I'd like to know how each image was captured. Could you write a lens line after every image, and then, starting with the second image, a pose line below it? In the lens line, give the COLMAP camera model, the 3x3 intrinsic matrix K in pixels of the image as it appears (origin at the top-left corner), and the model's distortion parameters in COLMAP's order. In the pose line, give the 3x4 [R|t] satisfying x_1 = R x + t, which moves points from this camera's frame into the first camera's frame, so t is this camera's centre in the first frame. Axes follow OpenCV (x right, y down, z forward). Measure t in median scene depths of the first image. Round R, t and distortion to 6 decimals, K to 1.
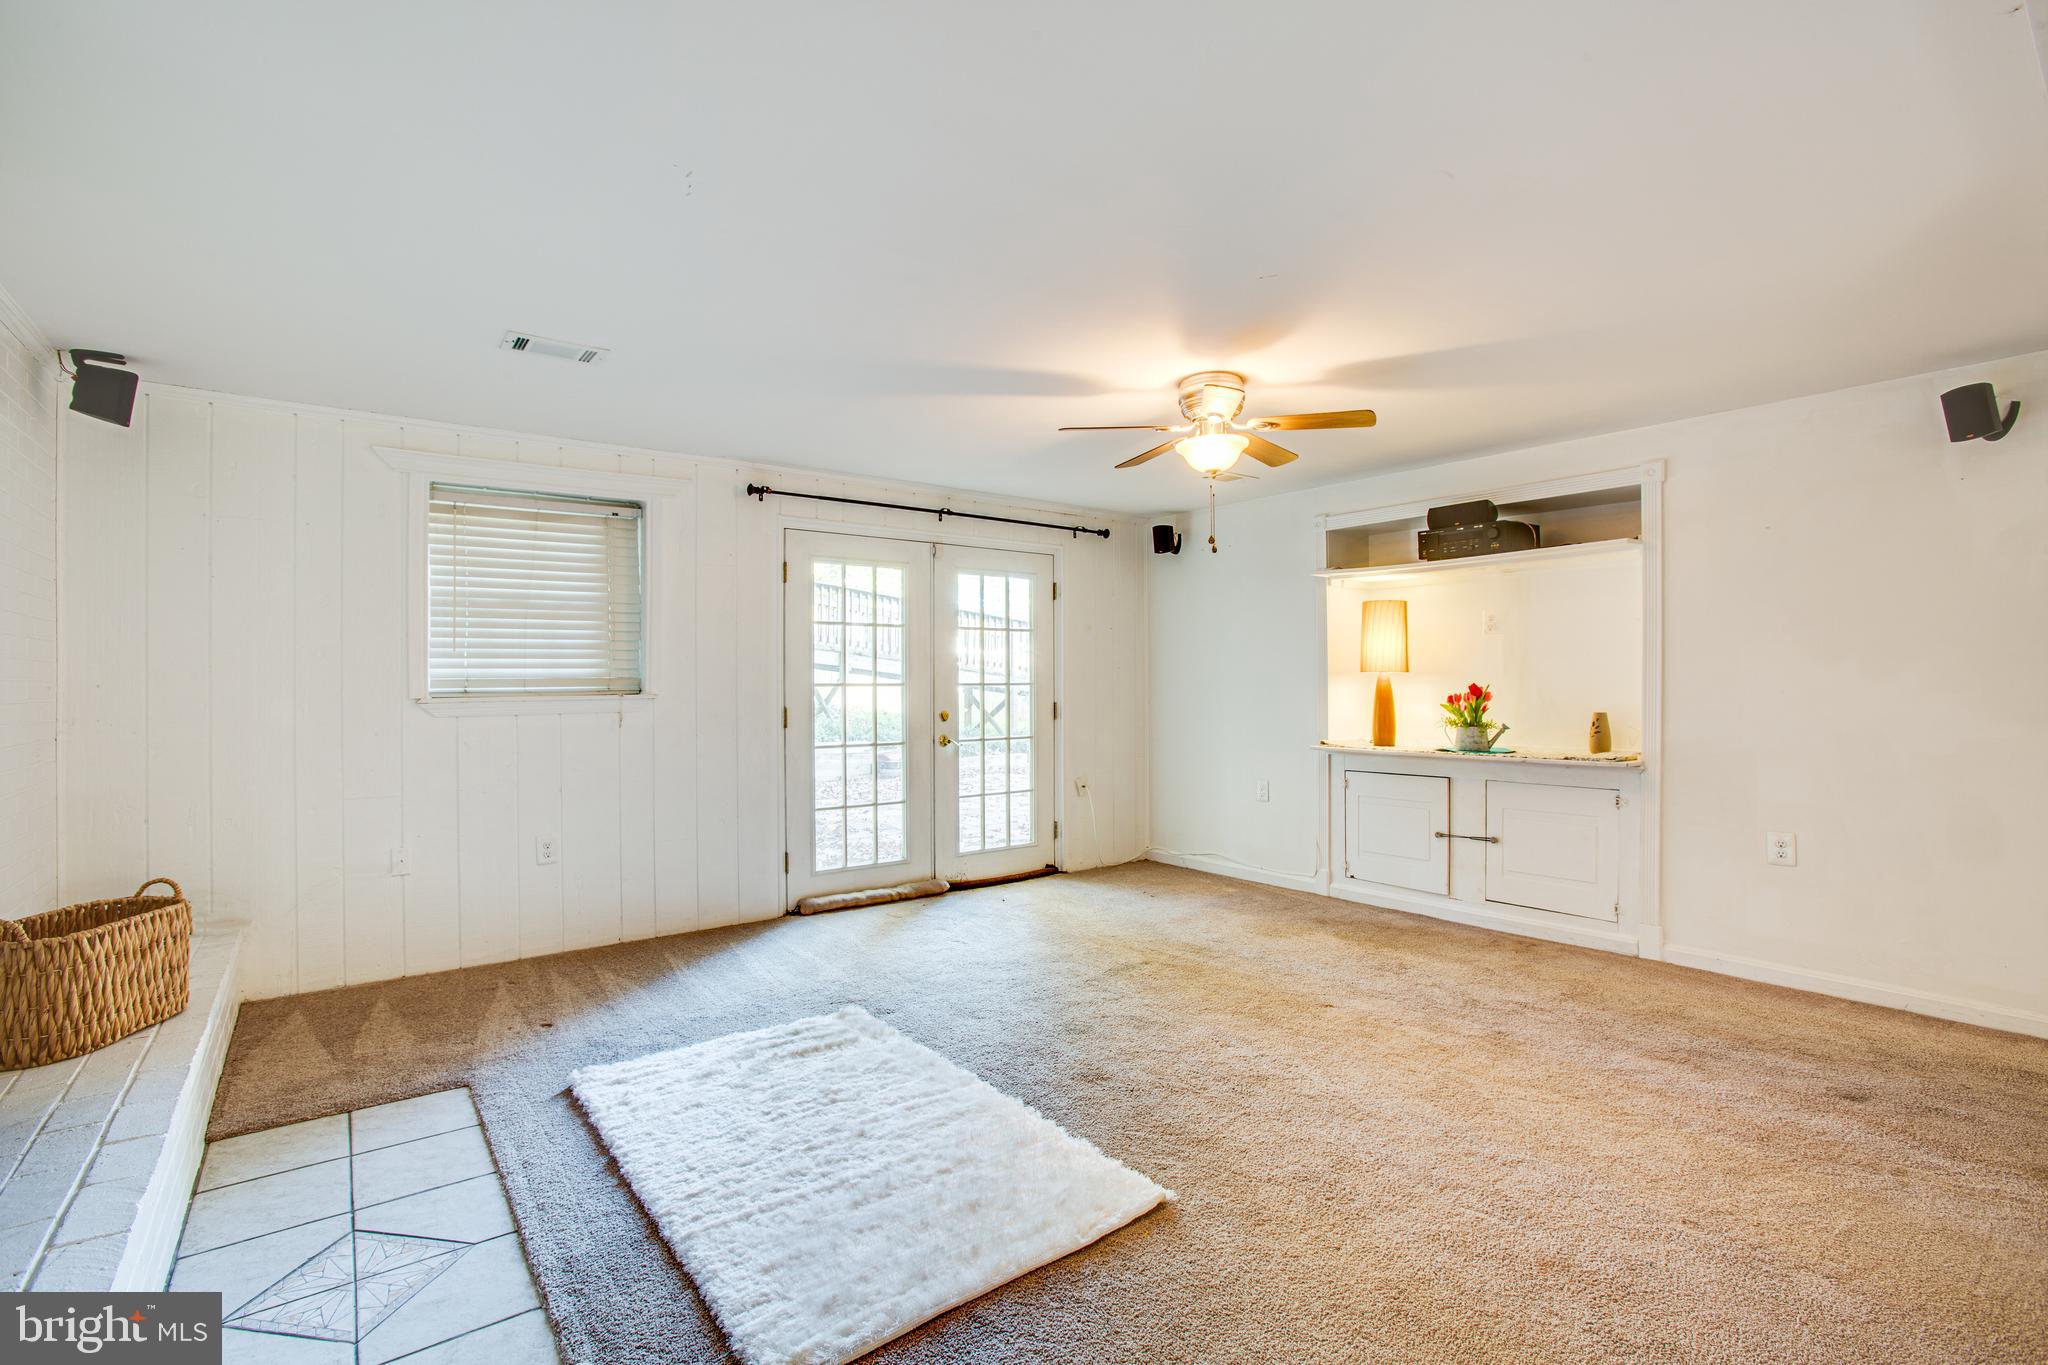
lens RADIAL K [[976.1, 0, 986.6], [0, 976.1, 690.6], [0, 0, 1]] dist [-0.032048, 0.001365]
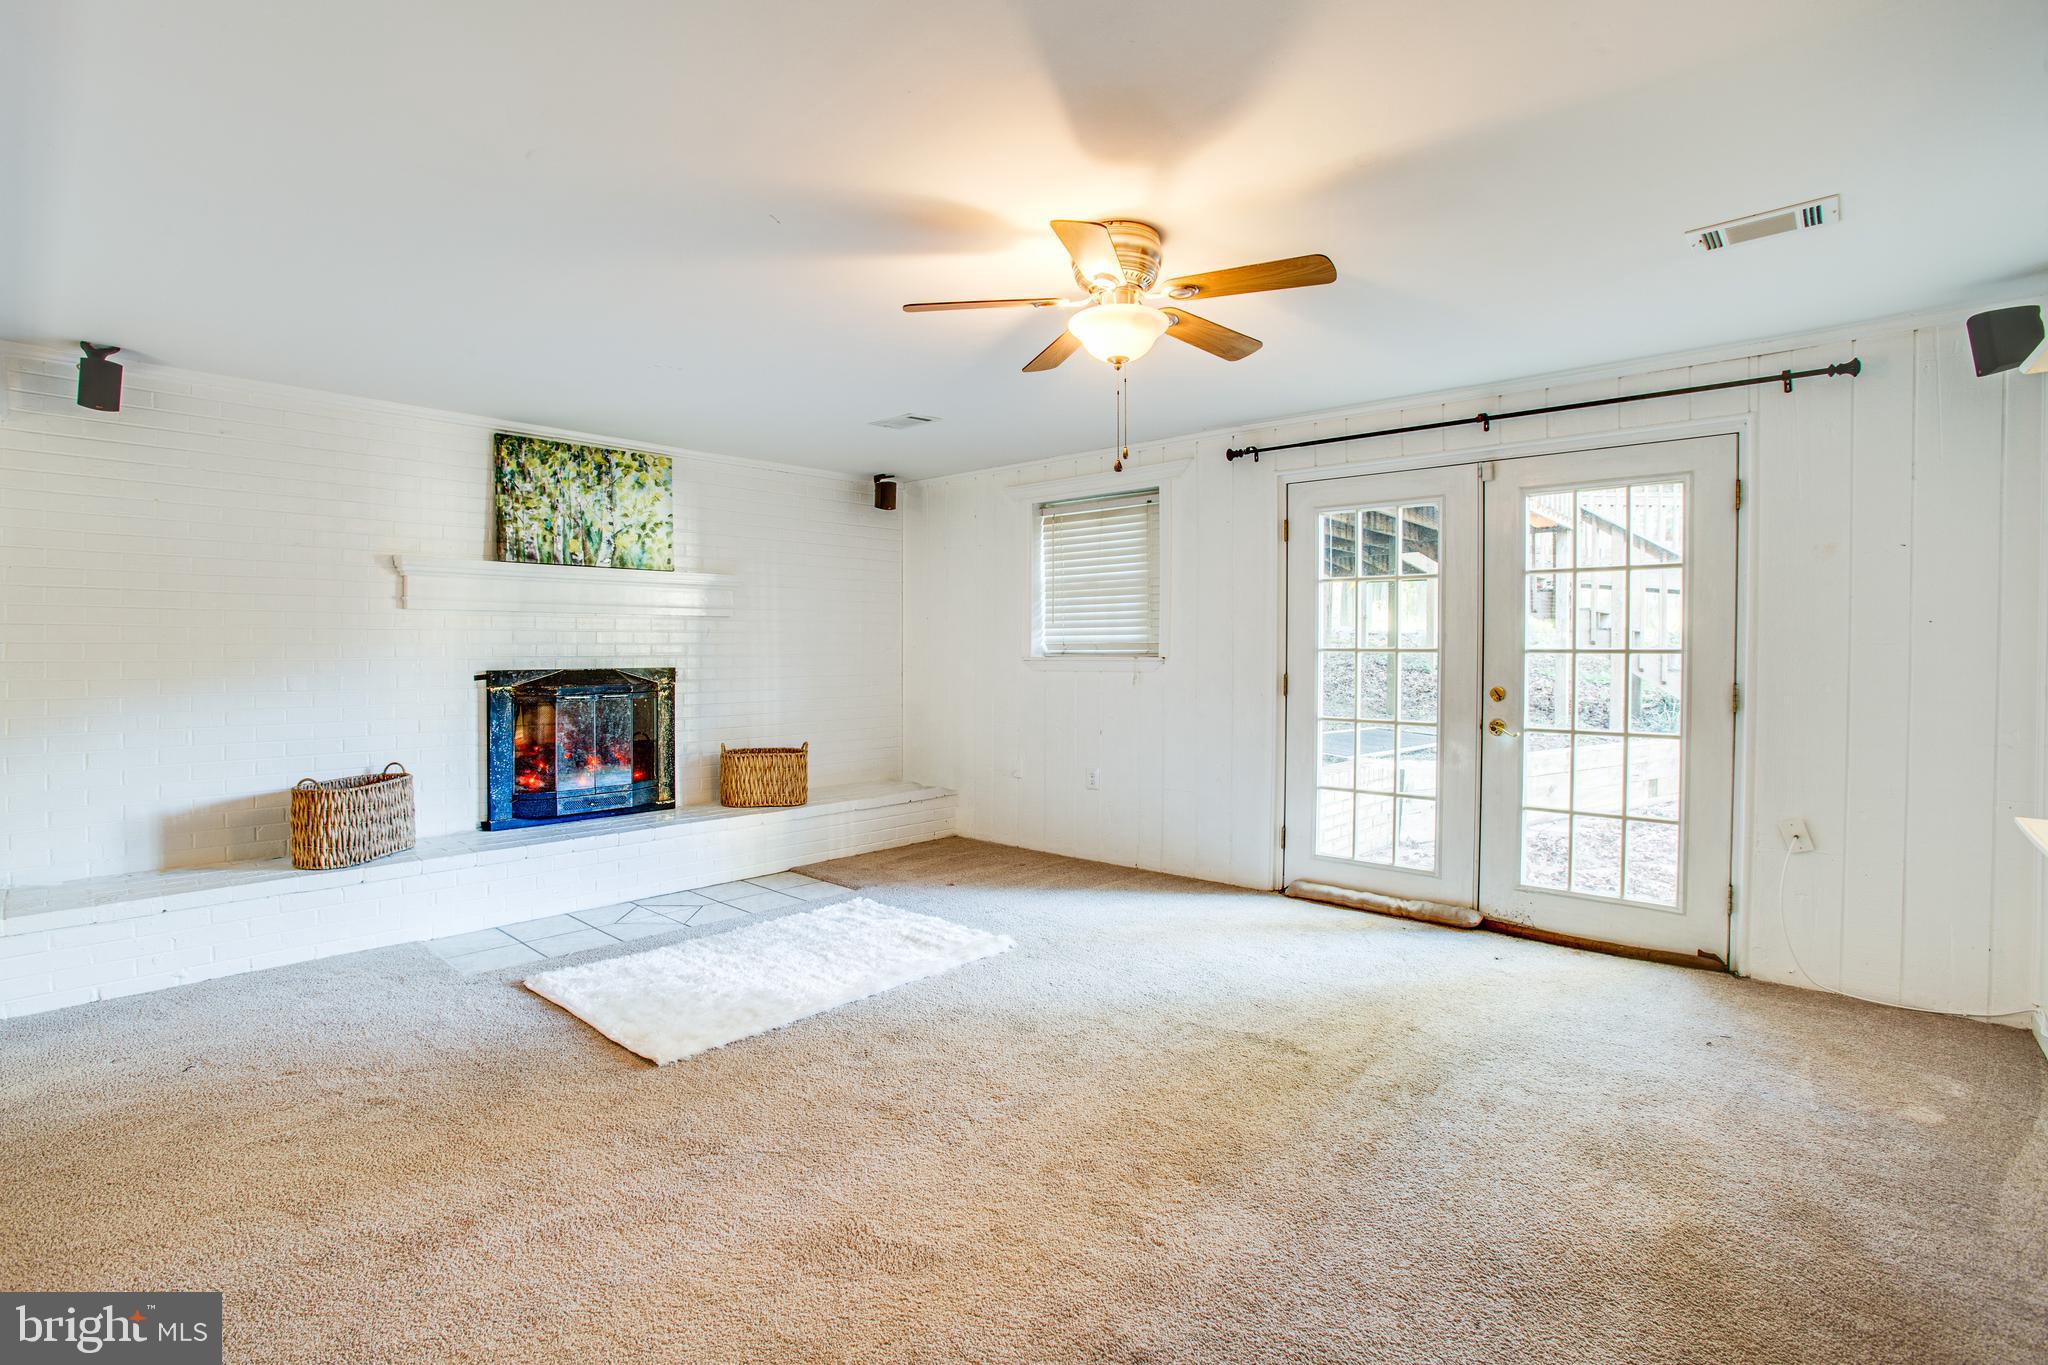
lens RADIAL K [[976.1, 0, 1017.1], [0, 976.1, 670.4], [0, 0, 1]] dist [-0.032048, 0.001365]
pose [[0.186540, 0.028094, -0.982046, 0.697184], [-0.010409, 0.999591, 0.026619, -0.008223], [0.982392, 0.005257, 0.186757, 0.585196]]
